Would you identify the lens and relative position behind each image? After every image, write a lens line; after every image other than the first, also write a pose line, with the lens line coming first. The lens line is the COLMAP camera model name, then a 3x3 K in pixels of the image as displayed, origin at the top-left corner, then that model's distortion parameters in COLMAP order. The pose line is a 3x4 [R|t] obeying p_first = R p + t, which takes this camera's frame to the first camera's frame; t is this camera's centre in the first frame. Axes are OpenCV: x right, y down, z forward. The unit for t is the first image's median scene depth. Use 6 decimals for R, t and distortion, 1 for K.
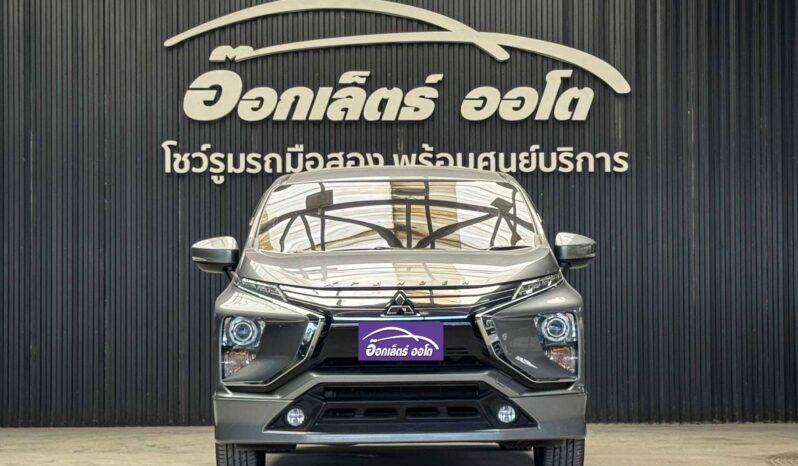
lens RADIAL K [[2986.2, 0, 399.0], [0, 2986.2, 233.0], [0, 0, 1]] dist [0.199302, 2.172781]
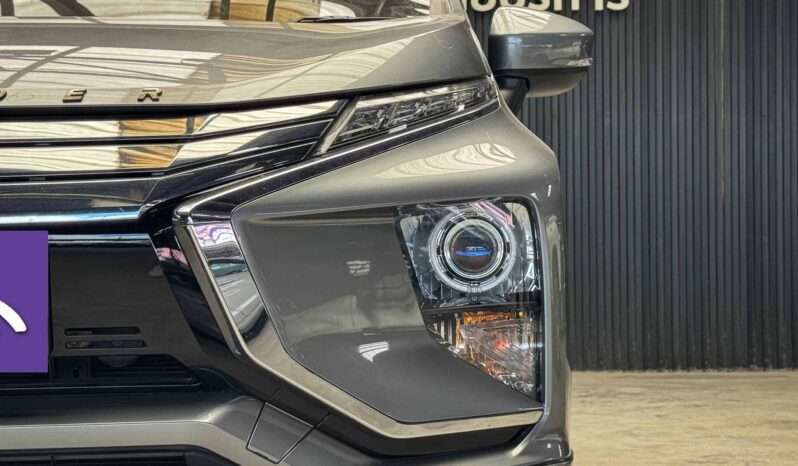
lens RADIAL K [[4198.3, 0, 399.0], [0, 4198.3, 233.0], [0, 0, 1]] dist [0.527406, 11.485036]
pose [[0.999747, -0.002989, 0.022298, 0.026359], [0.002291, 0.999508, 0.031270, 0.012232], [-0.022381, -0.031211, 0.999262, 0.422590]]
